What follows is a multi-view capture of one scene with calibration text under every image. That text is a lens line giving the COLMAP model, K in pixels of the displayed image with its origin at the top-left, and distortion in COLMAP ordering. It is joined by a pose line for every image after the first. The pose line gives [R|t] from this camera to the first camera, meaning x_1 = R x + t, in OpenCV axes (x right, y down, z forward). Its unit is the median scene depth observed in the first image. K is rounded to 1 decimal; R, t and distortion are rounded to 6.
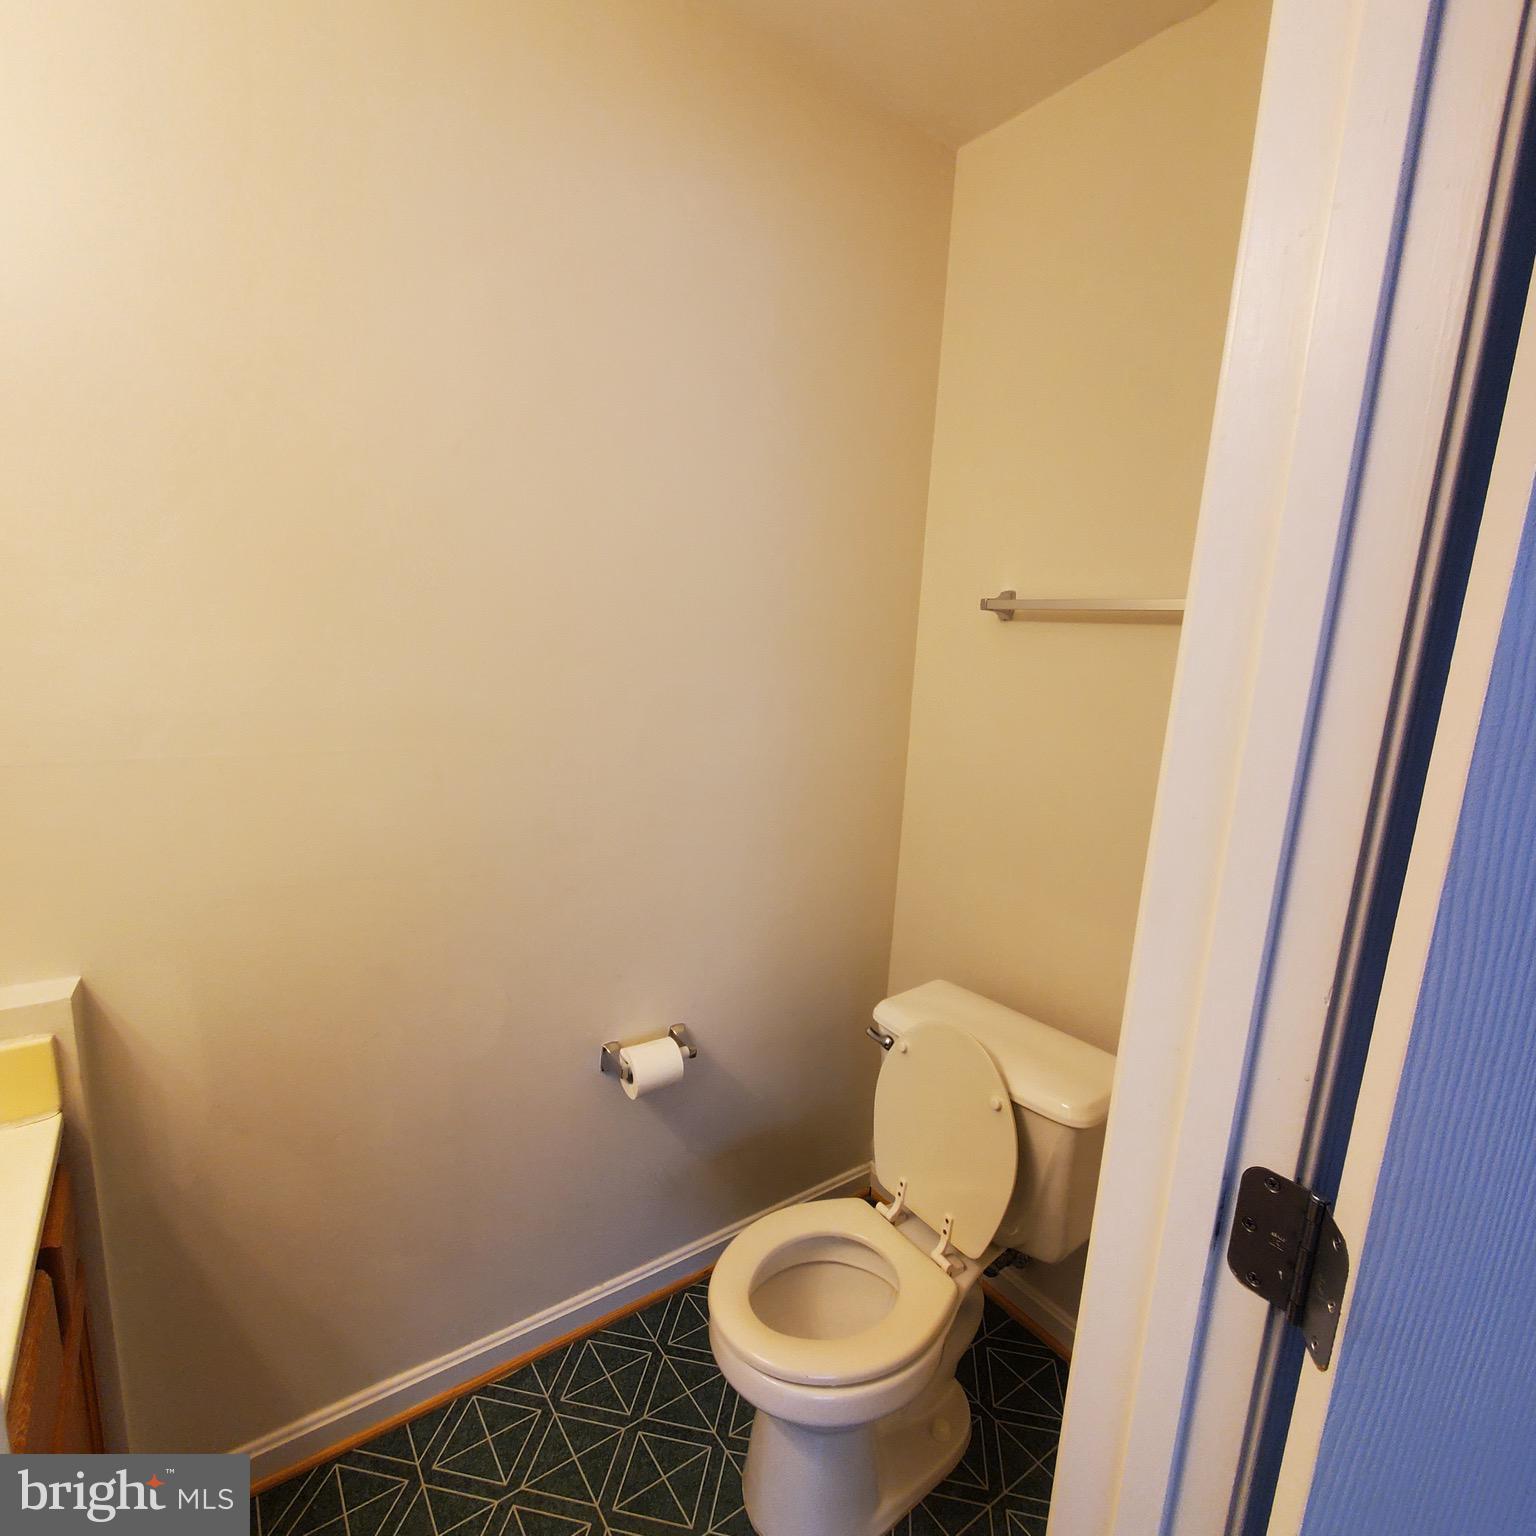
lens RADIAL K [[815.0, 0, 782.0], [0, 815.0, 767.2], [0, 0, 1]] dist [-0.000988, 0.001447]
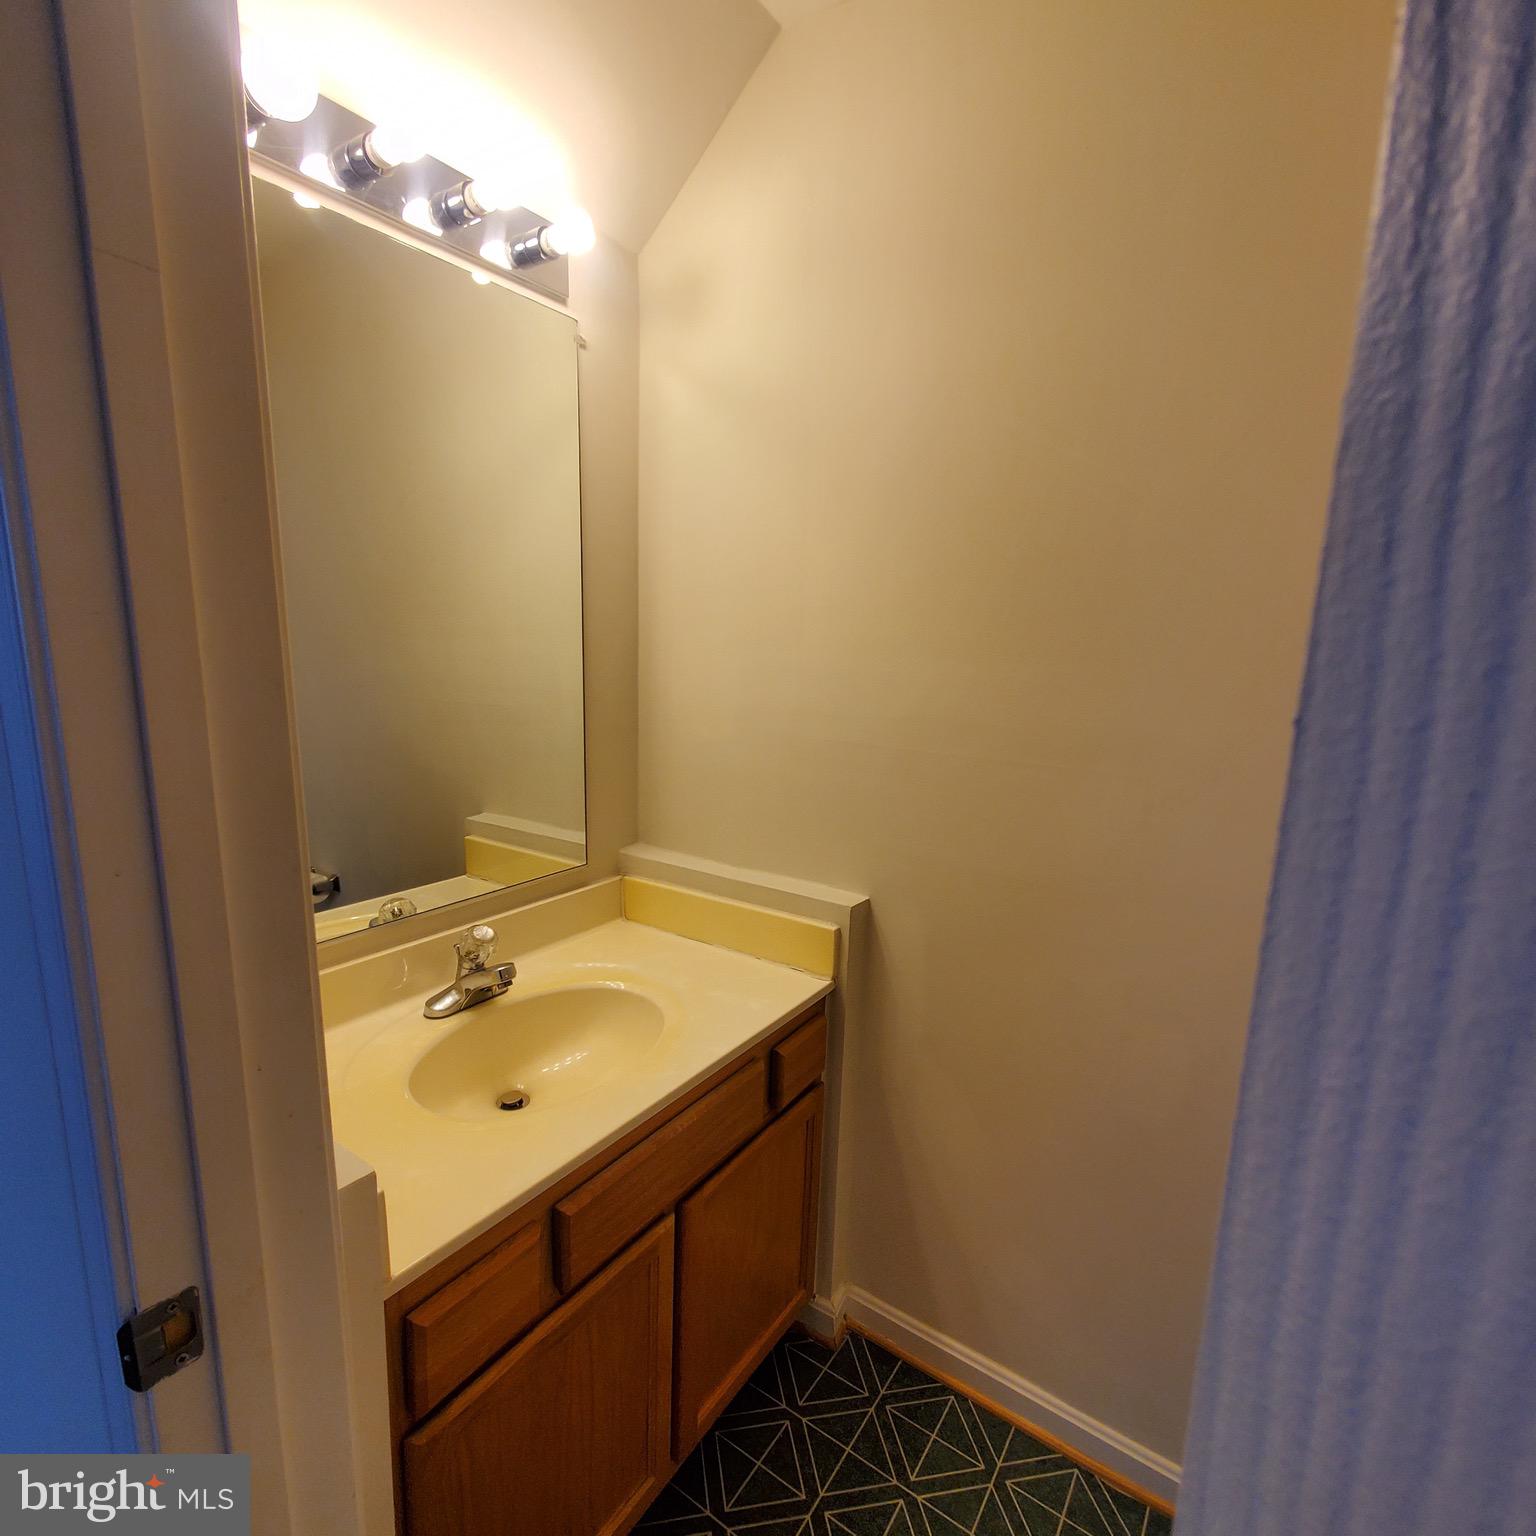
lens RADIAL K [[815.0, 0, 782.0], [0, 815.0, 767.2], [0, 0, 1]] dist [-0.000988, 0.001447]
pose [[0.348828, 0.119721, -0.929509, 0.417925], [-0.190282, 0.980197, 0.054840, -0.020347], [0.917667, 0.157739, 0.364701, 0.313425]]
